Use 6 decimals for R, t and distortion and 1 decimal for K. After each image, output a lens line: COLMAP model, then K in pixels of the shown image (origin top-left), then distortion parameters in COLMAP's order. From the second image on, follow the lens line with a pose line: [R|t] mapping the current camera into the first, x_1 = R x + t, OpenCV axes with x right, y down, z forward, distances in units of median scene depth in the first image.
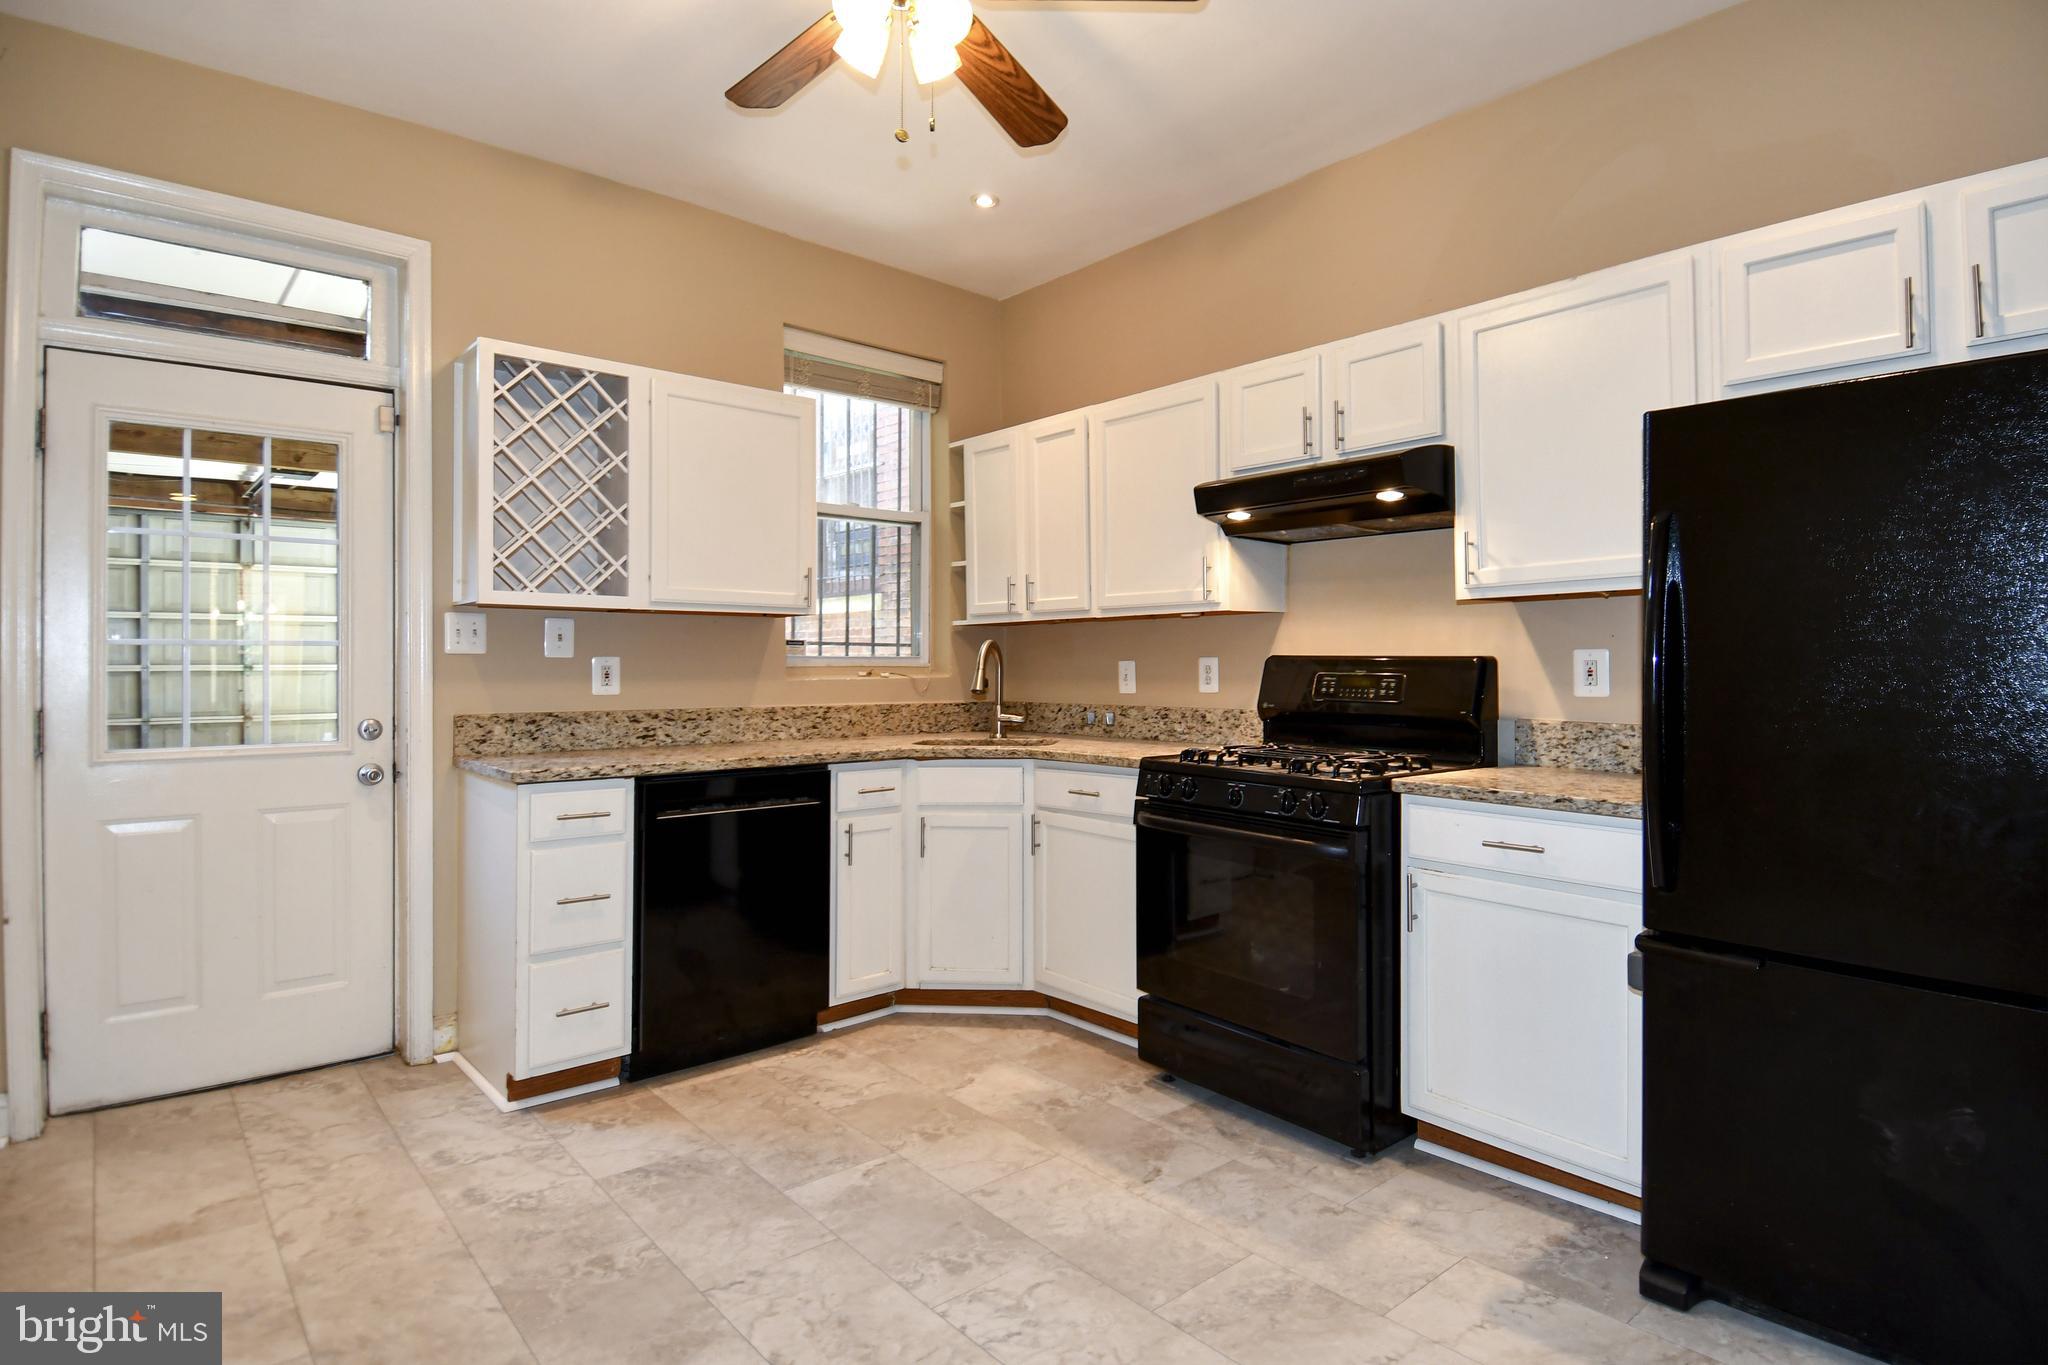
lens RADIAL K [[1120.6, 0, 1037.5], [0, 1120.6, 675.2], [0, 0, 1]] dist [0.033595, -0.032573]
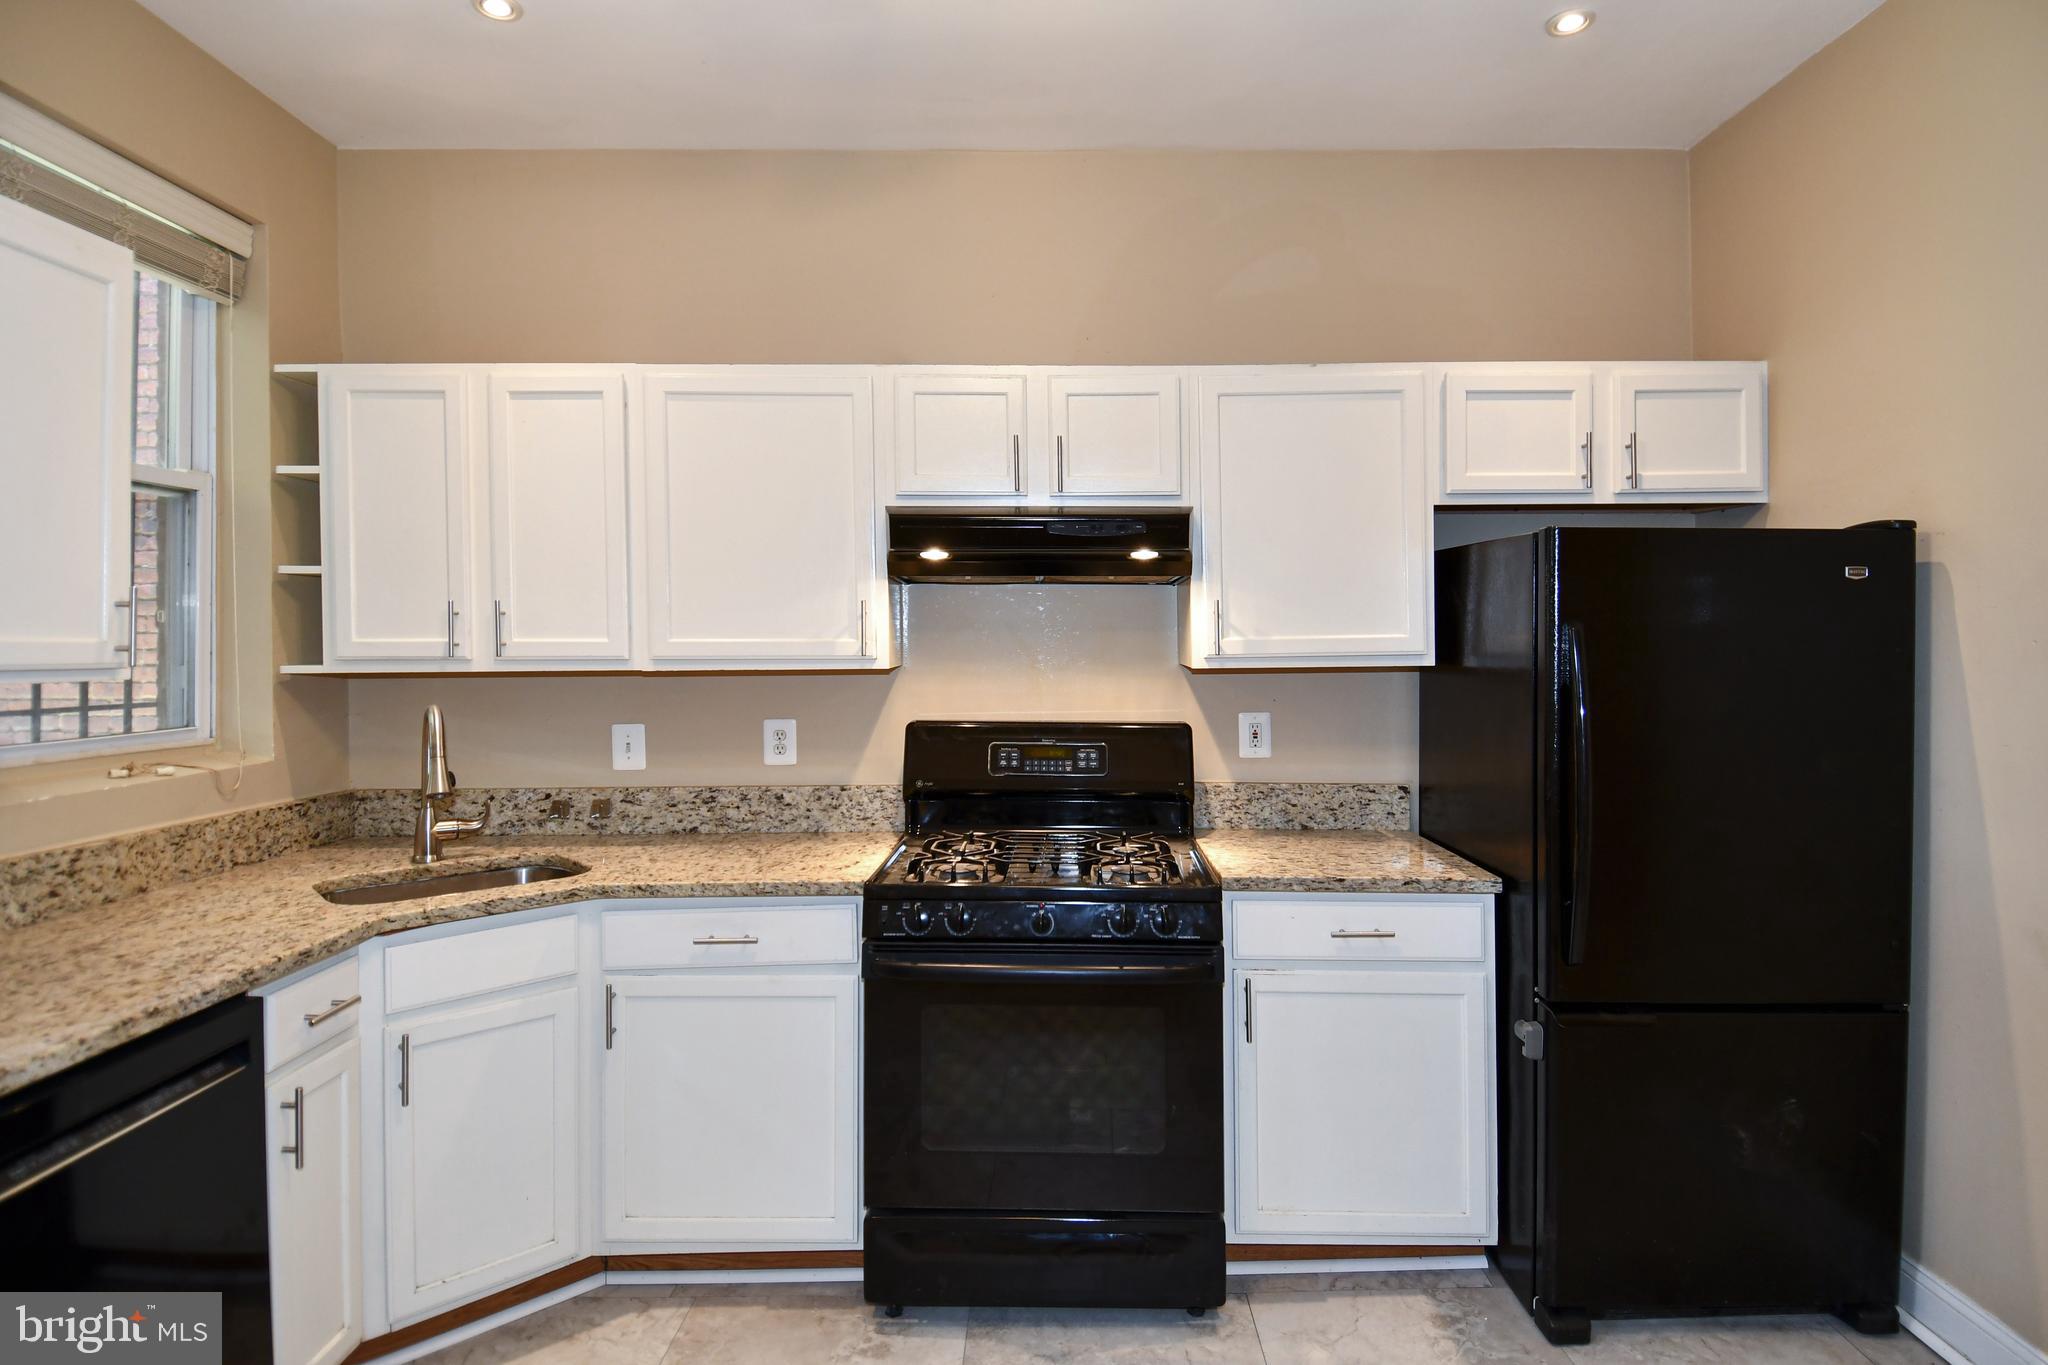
lens RADIAL K [[1120.6, 0, 1112.3], [0, 1120.6, 642.9], [0, 0, 1]] dist [0.033595, -0.032573]
pose [[0.637630, -0.000310, 0.770342, -0.345014], [0.008314, 0.999944, -0.006480, -0.071407], [-0.770298, 0.010536, 0.637598, 0.385881]]
